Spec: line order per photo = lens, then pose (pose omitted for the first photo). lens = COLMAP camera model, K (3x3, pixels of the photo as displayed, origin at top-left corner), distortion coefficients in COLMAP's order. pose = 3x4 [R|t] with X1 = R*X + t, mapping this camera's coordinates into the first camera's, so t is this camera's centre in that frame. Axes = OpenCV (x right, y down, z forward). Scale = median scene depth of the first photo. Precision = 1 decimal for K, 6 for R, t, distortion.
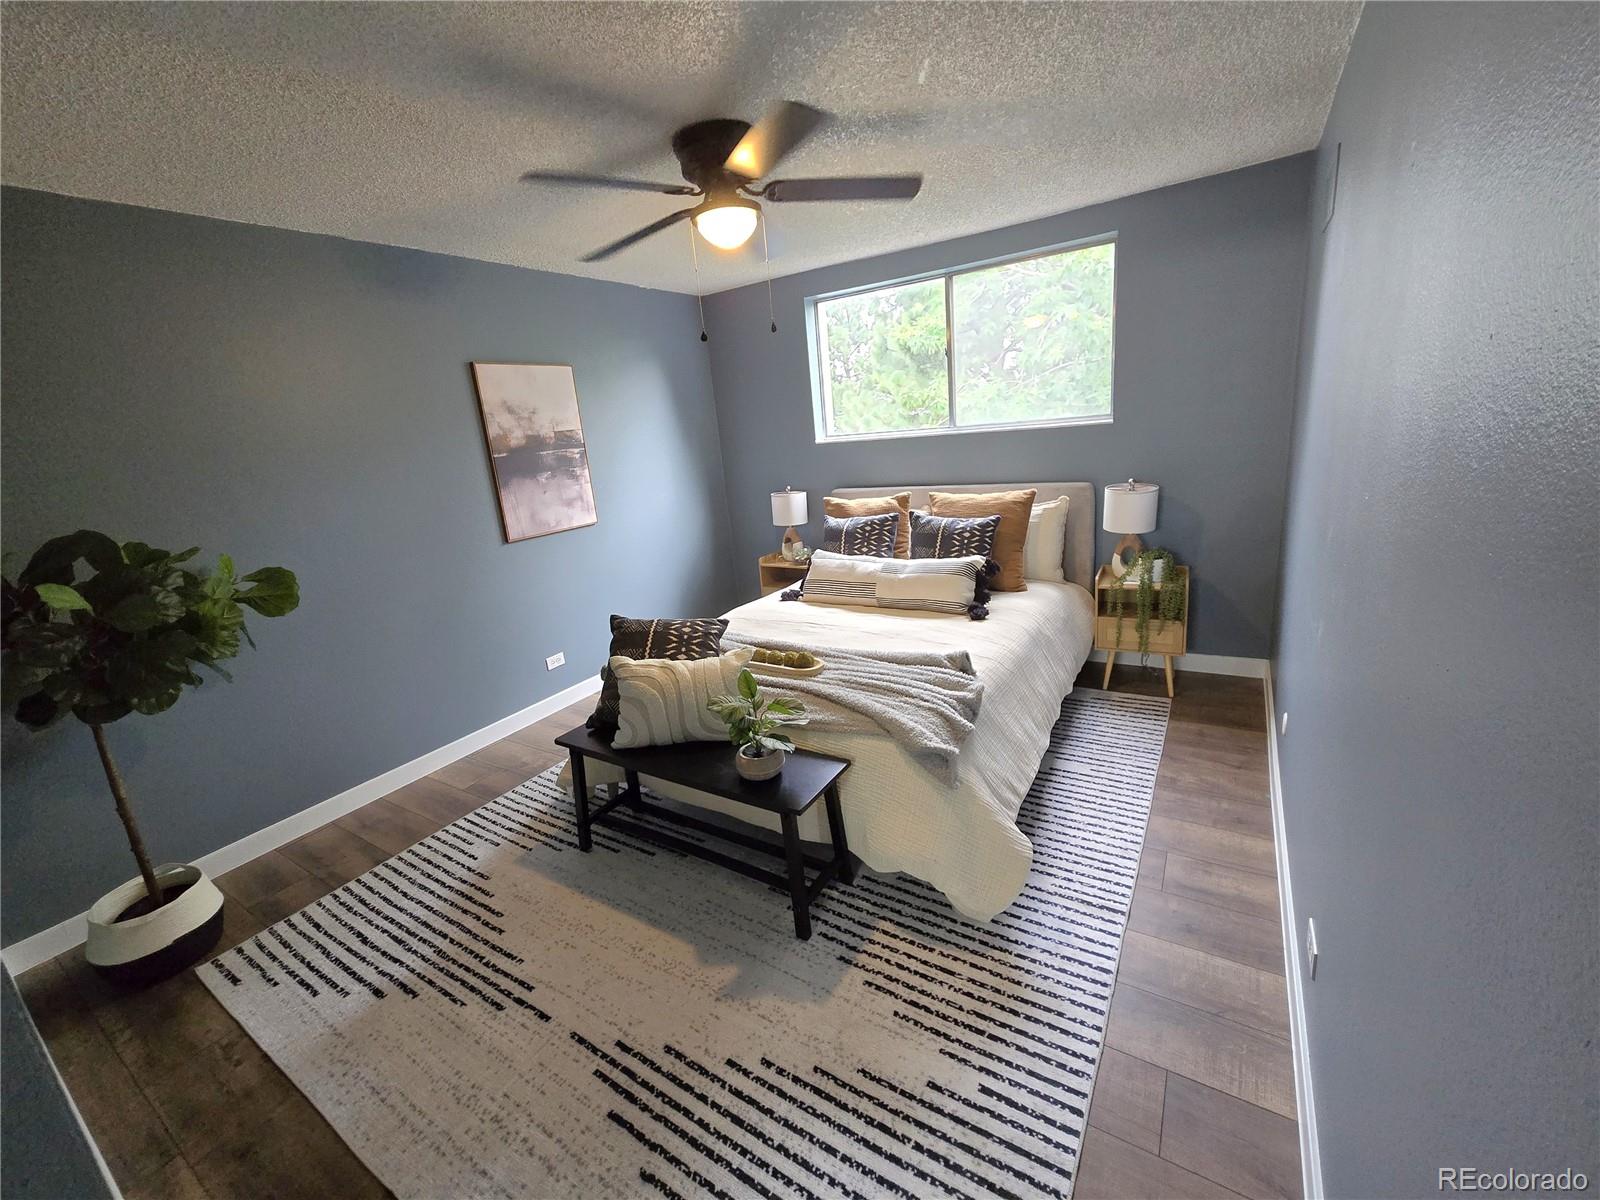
lens RADIAL K [[654.6, 0, 807.6], [0, 654.6, 599.9], [0, 0, 1]] dist [0.000836, -0.000236]
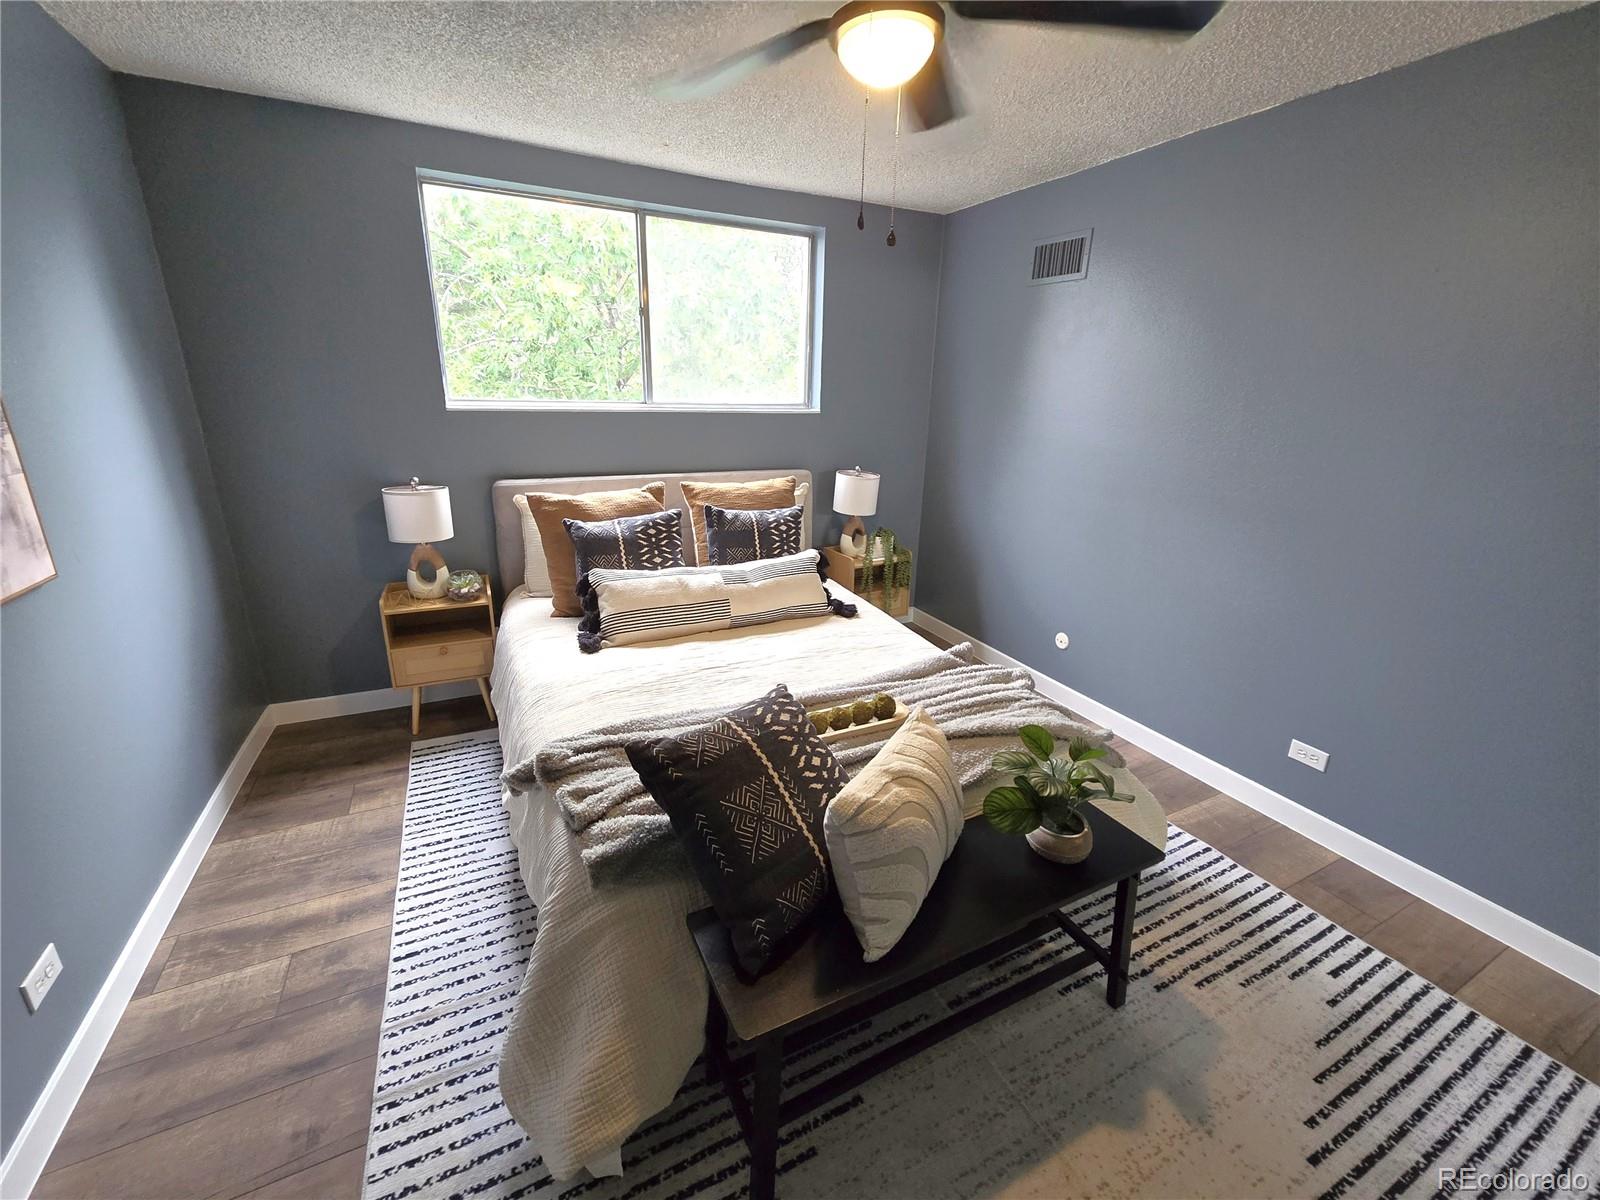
lens RADIAL K [[654.6, 0, 802.2], [0, 654.6, 595.8], [0, 0, 1]] dist [0.000836, -0.000236]
pose [[0.507313, -0.164703, 0.845876, -0.508341], [0.158831, 0.982621, 0.096070, -0.089776], [-0.846998, 0.085613, 0.524656, 0.517057]]
